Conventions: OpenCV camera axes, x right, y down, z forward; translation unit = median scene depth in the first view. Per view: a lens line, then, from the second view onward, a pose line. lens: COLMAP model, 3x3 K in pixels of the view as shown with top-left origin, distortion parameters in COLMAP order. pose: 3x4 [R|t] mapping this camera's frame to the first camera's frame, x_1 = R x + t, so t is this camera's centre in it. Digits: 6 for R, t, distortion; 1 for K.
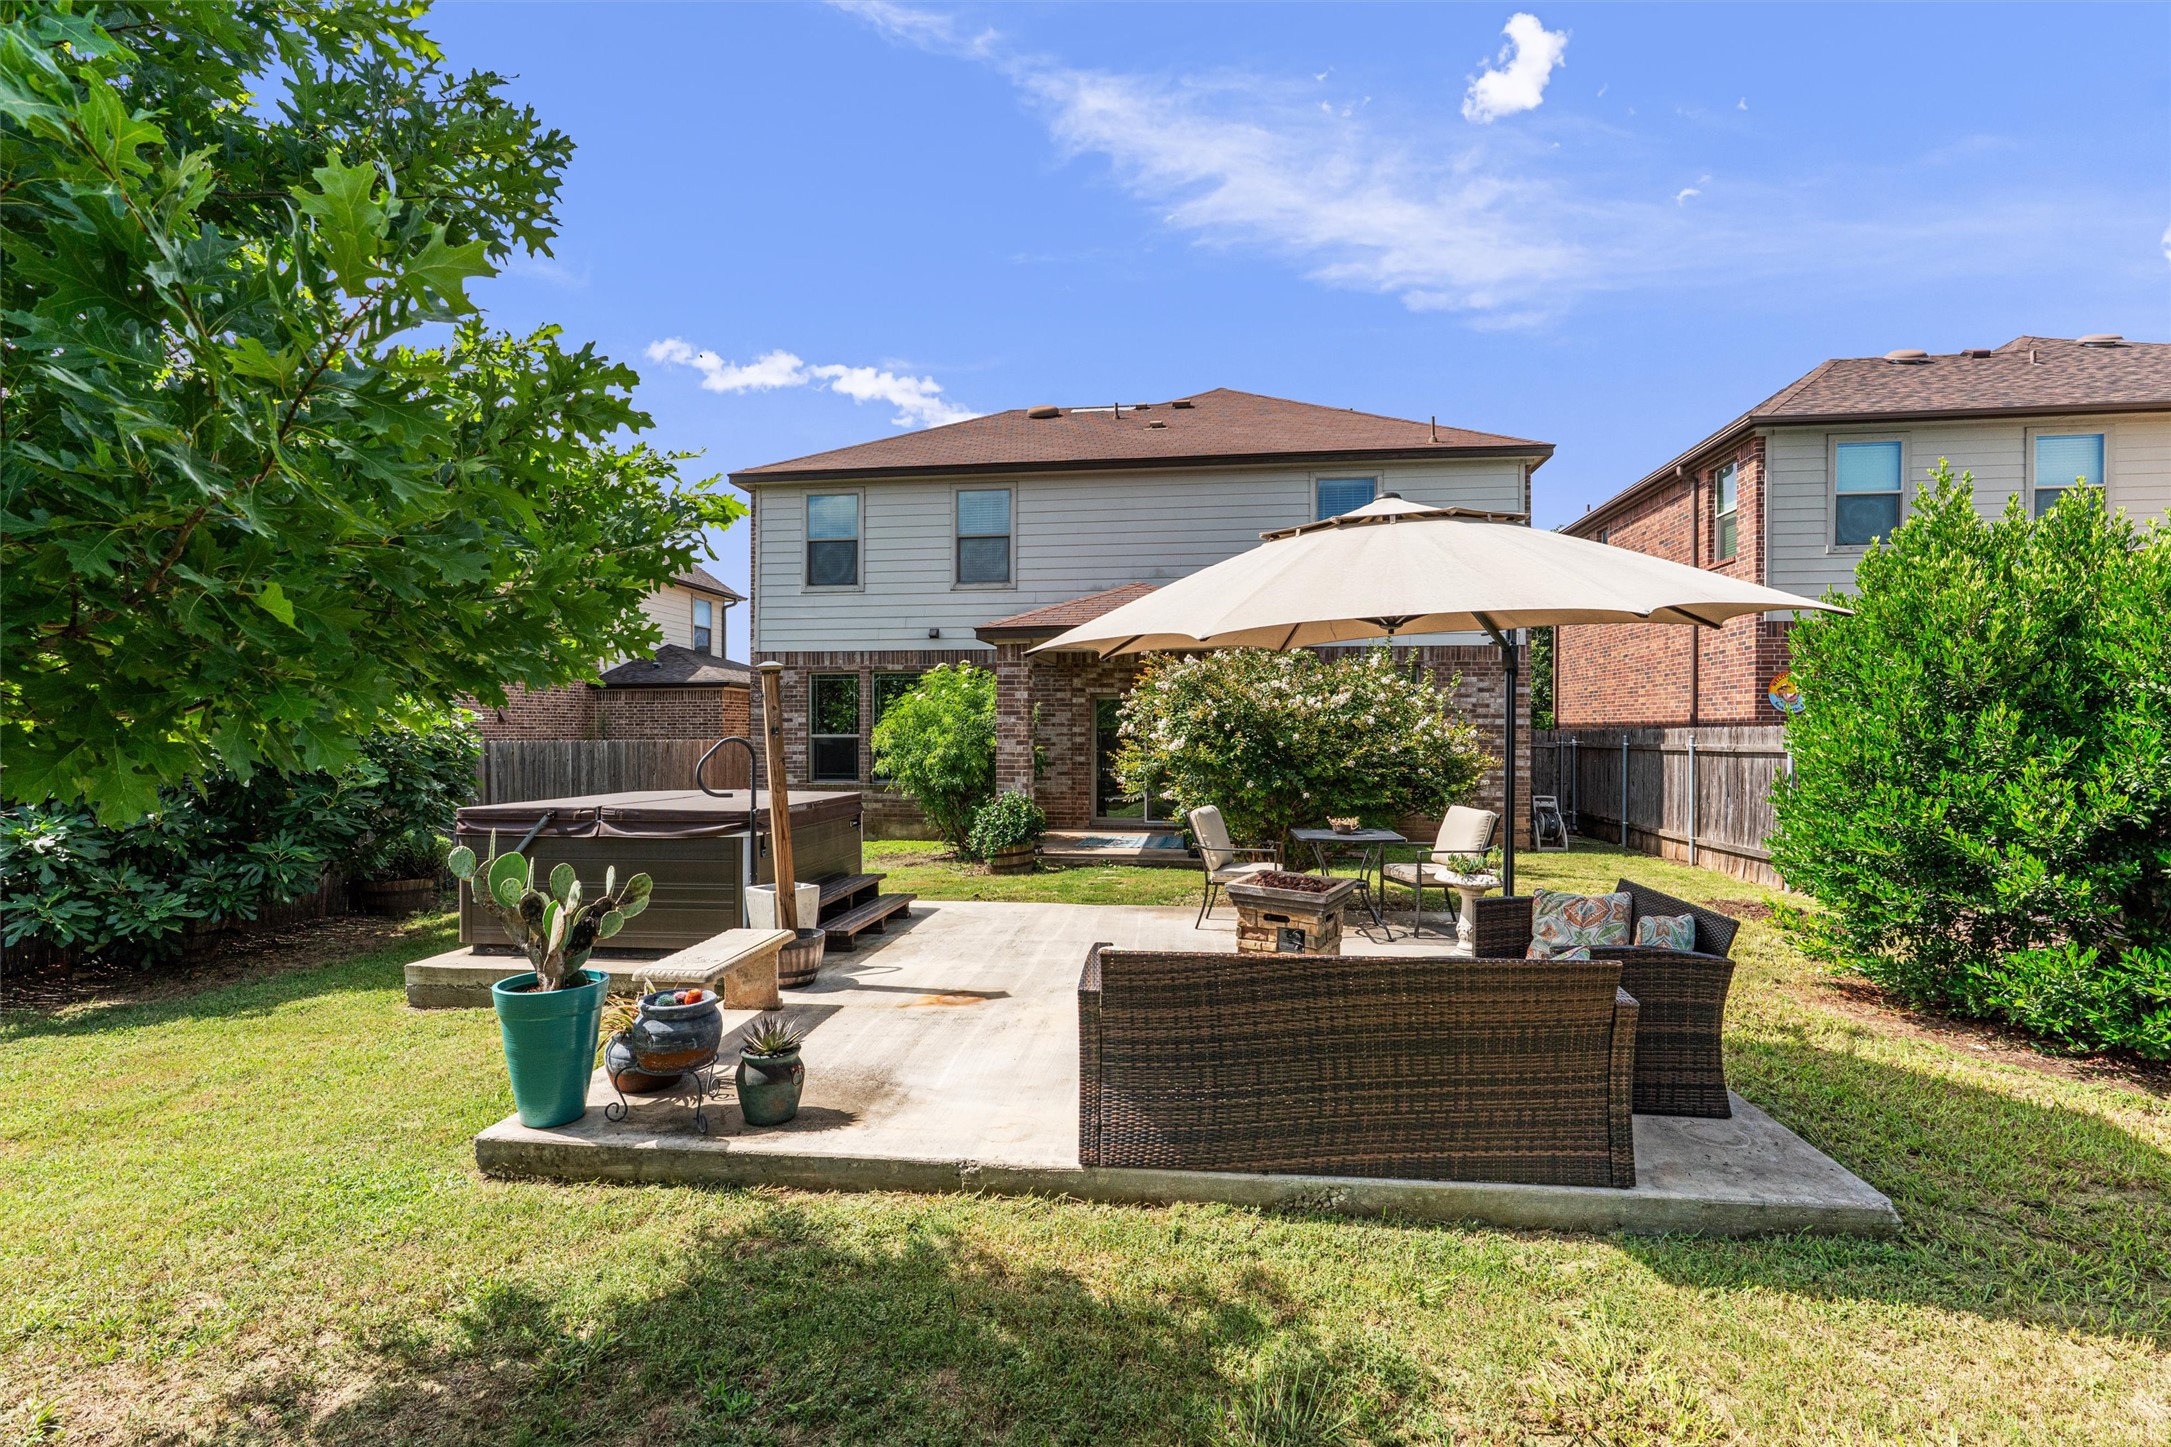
lens RADIAL K [[1001.1, 0, 1142.6], [0, 1001.1, 732.3], [0, 0, 1]] dist [-0.014639, 0.001408]
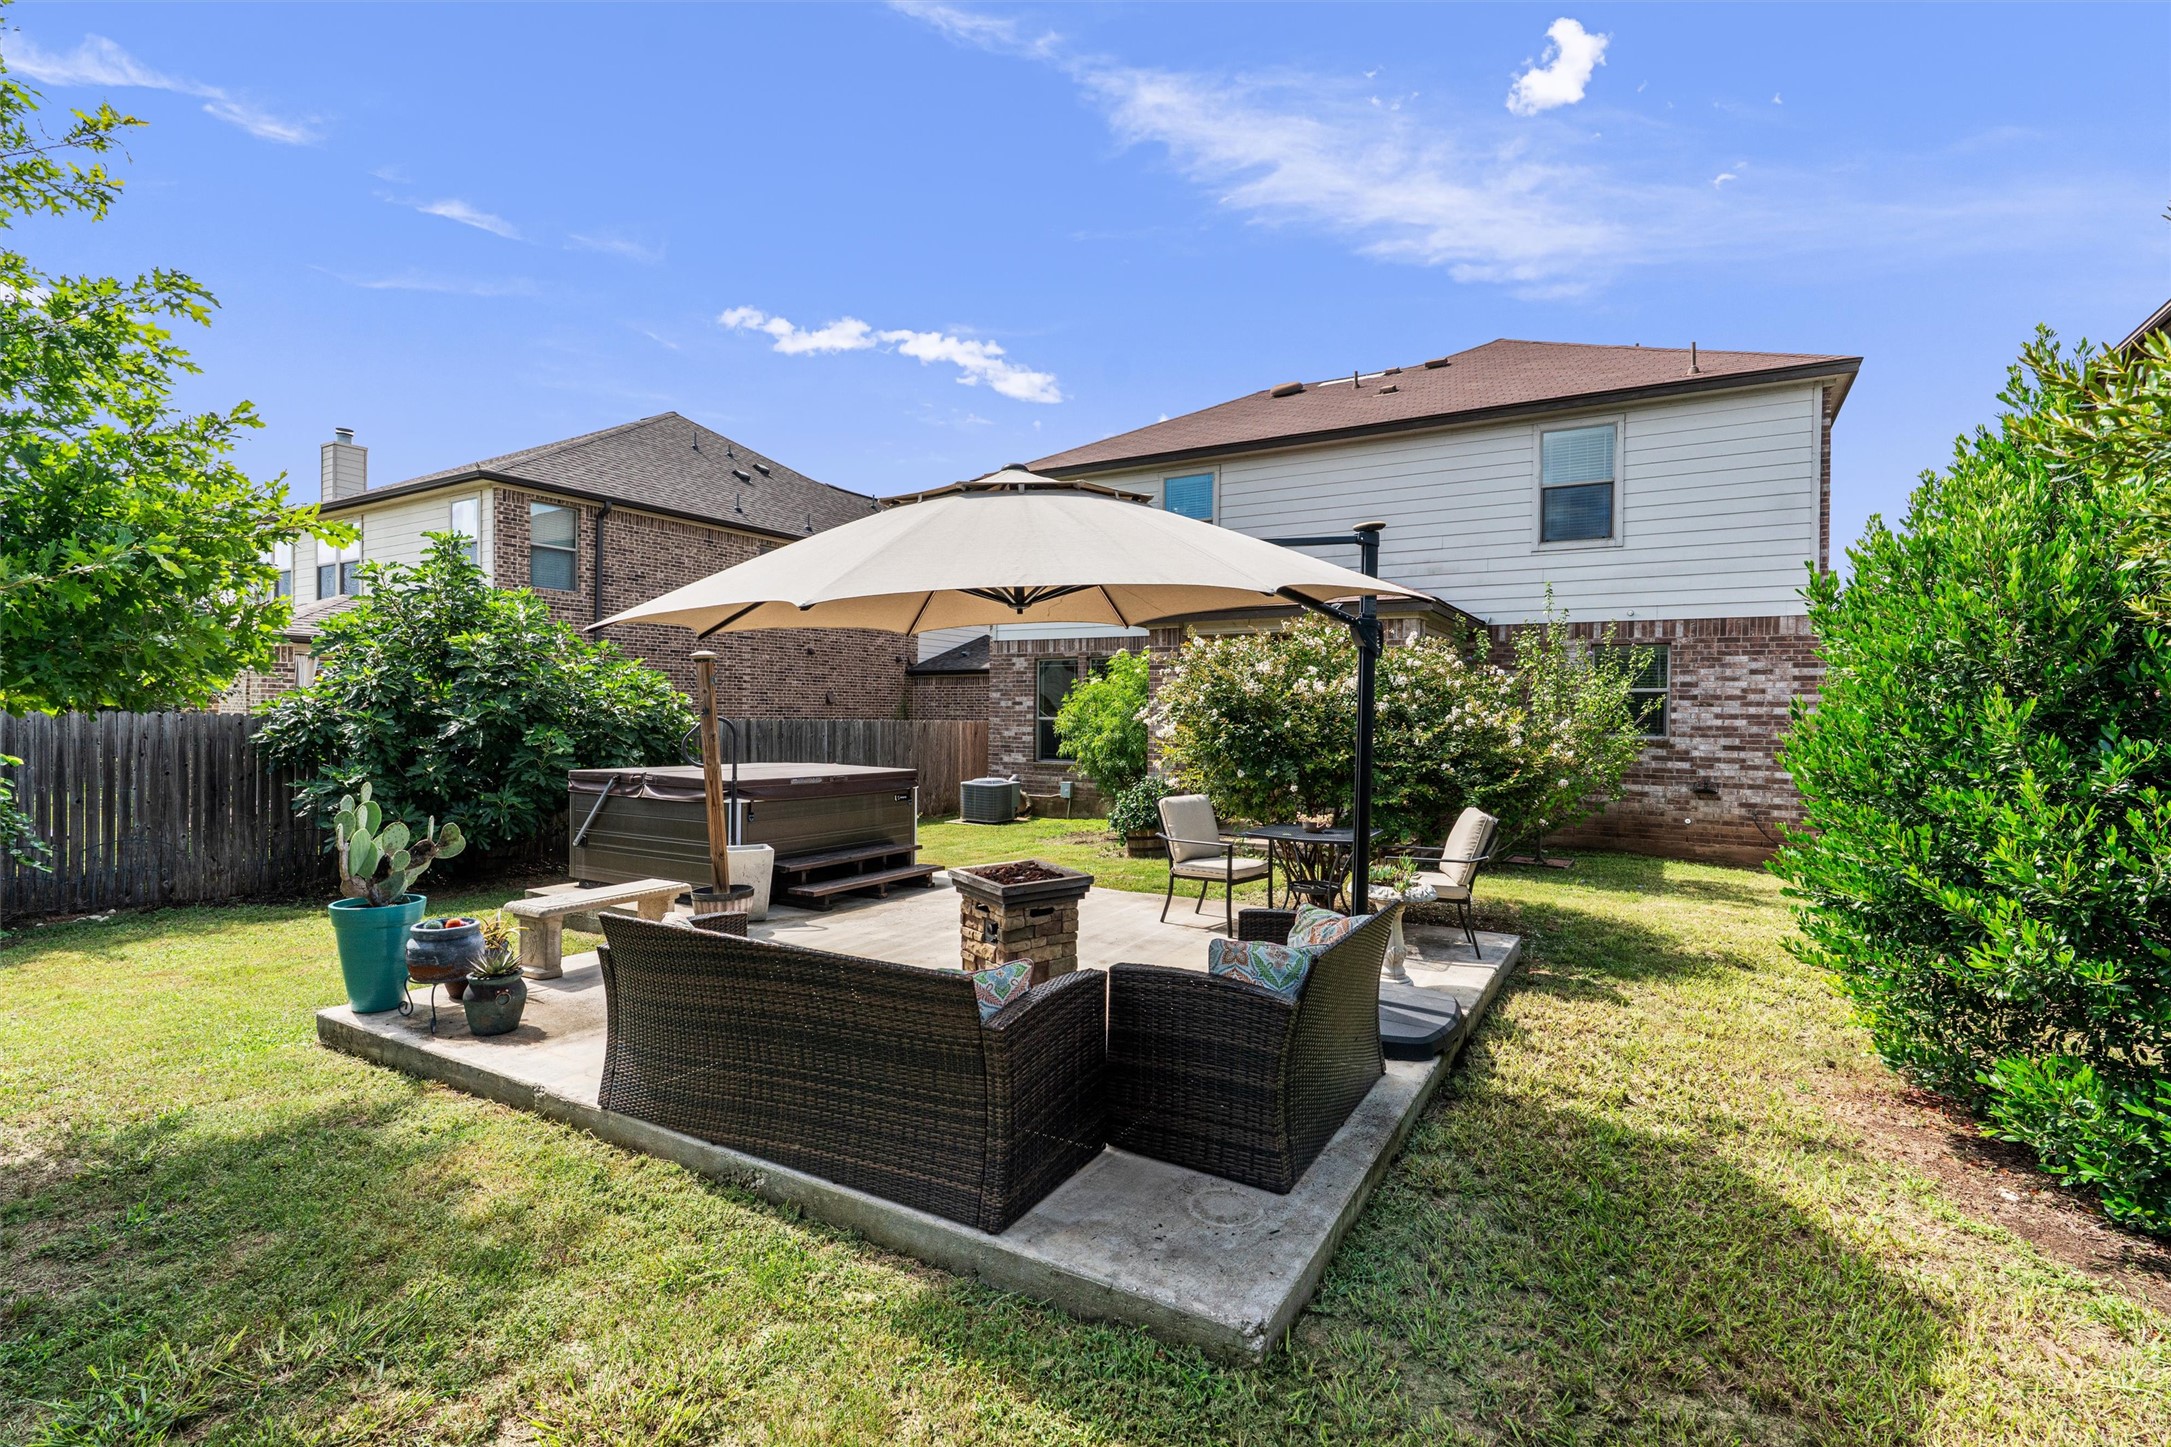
lens RADIAL K [[1001.1, 0, 1091.0], [0, 1001.1, 726.7], [0, 0, 1]] dist [-0.014639, 0.001408]
pose [[0.916379, 0.015927, -0.399994, 0.686330], [-0.012113, 0.999854, 0.012062, -0.003895], [0.400128, -0.006208, 0.916438, 0.167427]]
